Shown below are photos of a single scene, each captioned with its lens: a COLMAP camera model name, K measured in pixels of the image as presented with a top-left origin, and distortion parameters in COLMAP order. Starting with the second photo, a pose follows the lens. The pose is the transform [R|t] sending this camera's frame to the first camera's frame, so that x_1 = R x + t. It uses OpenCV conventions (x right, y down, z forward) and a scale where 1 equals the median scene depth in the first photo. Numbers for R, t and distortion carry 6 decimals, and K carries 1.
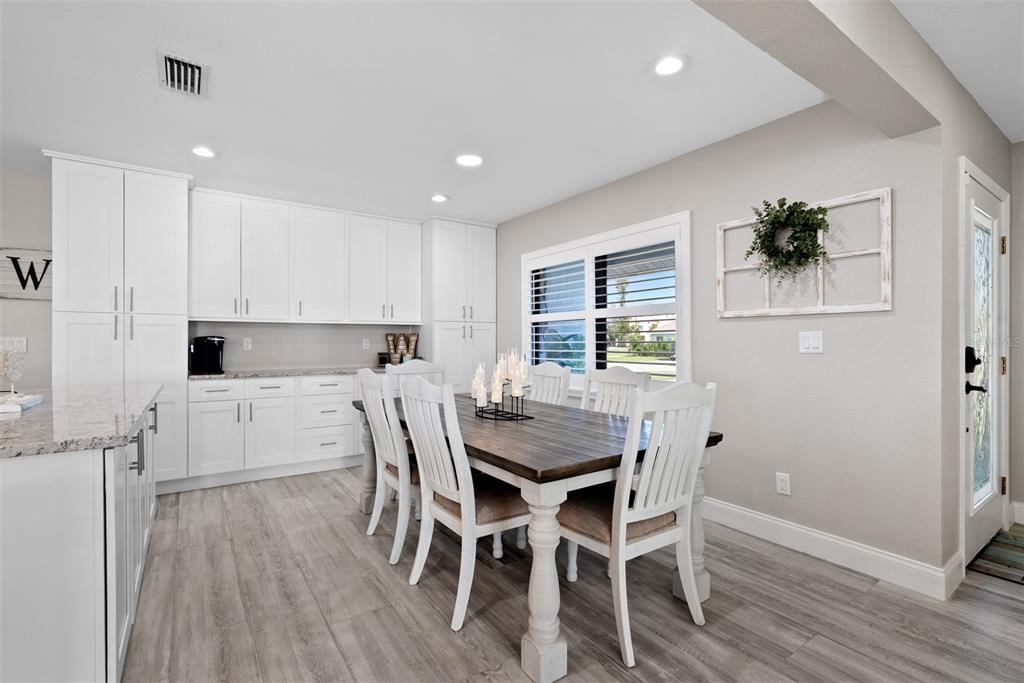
lens RADIAL K [[469.7, 0, 512.0], [0, 469.7, 341.5], [0, 0, 1]] dist [-0.000624, -0.000378]
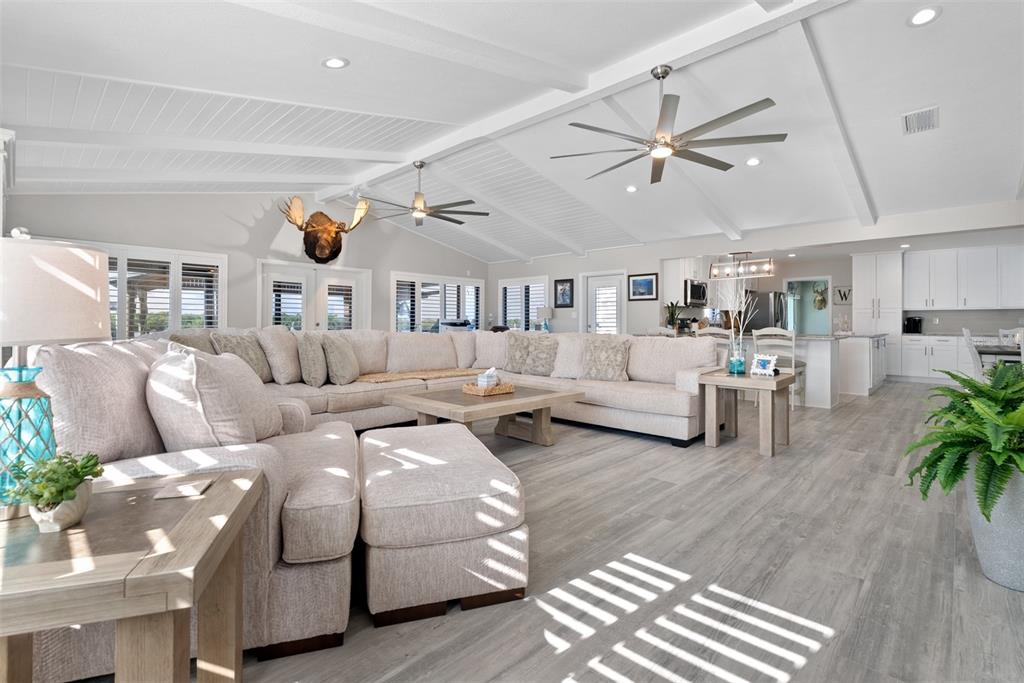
lens RADIAL K [[468.7, 0, 512.0], [0, 468.7, 309.3], [0, 0, 1]] dist [0.000365, 0.000016]
pose [[0.159923, -0.005267, -0.987115, 1.801779], [-0.001054, 0.999984, -0.005507, -0.046141], [0.987129, 0.001921, 0.159915, -1.799056]]
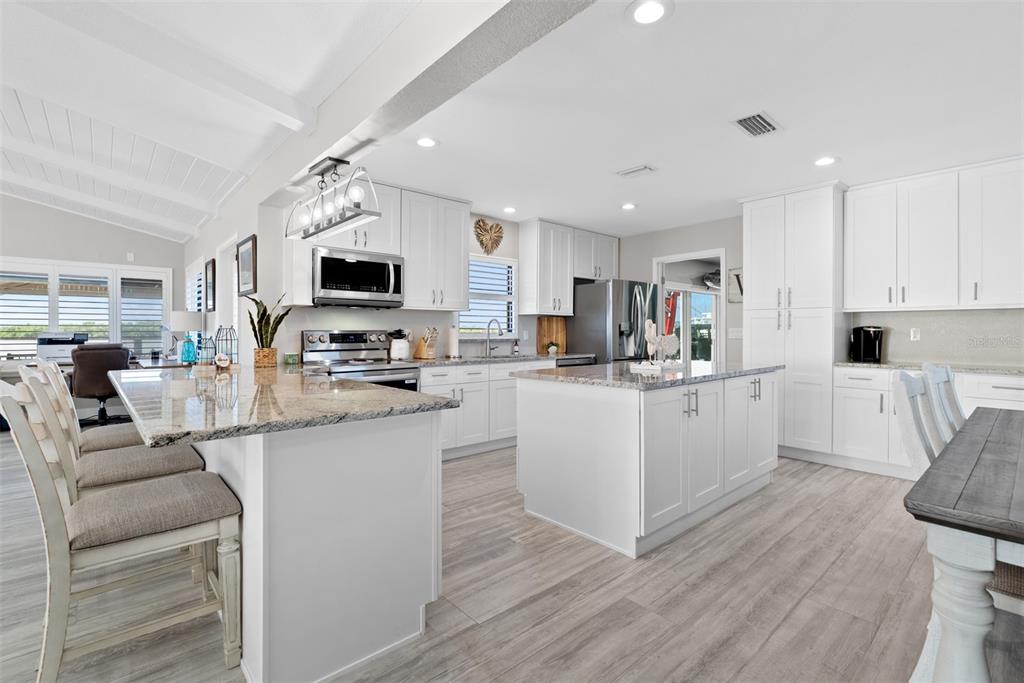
lens RADIAL K [[469.7, 0, 512.0], [0, 469.7, 341.5], [0, 0, 1]] dist [-0.000624, -0.000378]
pose [[0.109111, 0.020764, -0.993813, 0.426111], [-0.001971, 0.999784, 0.020673, 0.003354], [0.994028, -0.000297, 0.109128, 0.164358]]
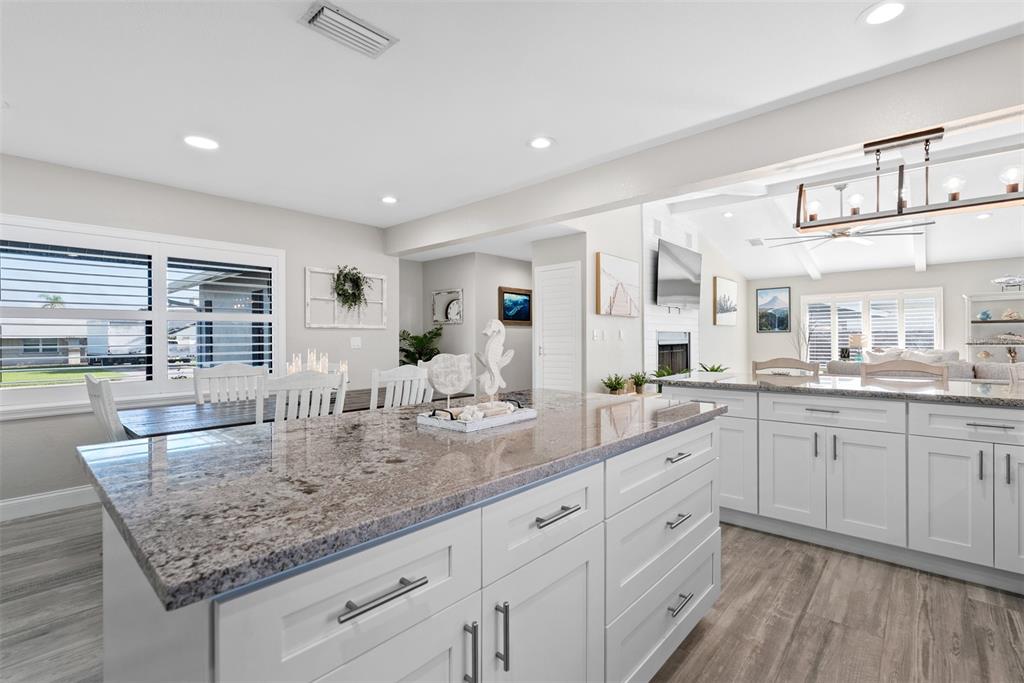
lens RADIAL K [[469.7, 0, 512.0], [0, 469.7, 341.5], [0, 0, 1]] dist [-0.000624, -0.000378]
pose [[-0.212352, -0.002963, 0.977189, -1.372953], [0.009818, 0.999938, 0.005165, -0.007634], [-0.977144, 0.010691, -0.212310, 0.772595]]
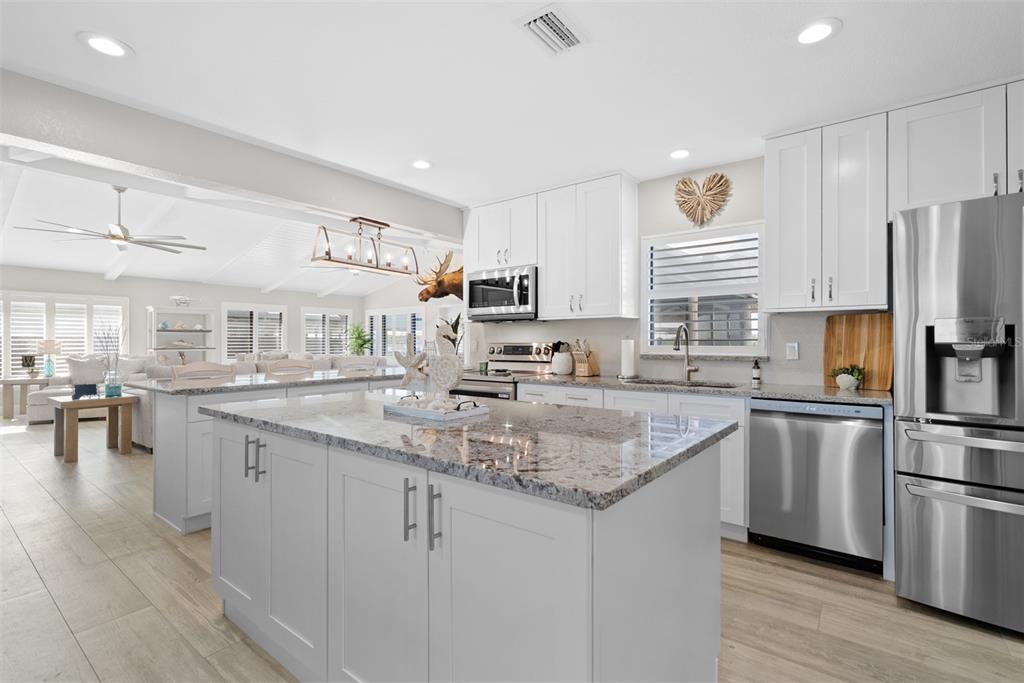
lens RADIAL K [[469.7, 0, 512.0], [0, 469.7, 341.5], [0, 0, 1]] dist [-0.000624, -0.000378]
pose [[-0.958072, 0.001132, -0.286527, -0.675901], [0.000893, 0.999999, 0.000964, -0.006355], [0.286528, 0.000667, -0.958072, 1.375002]]
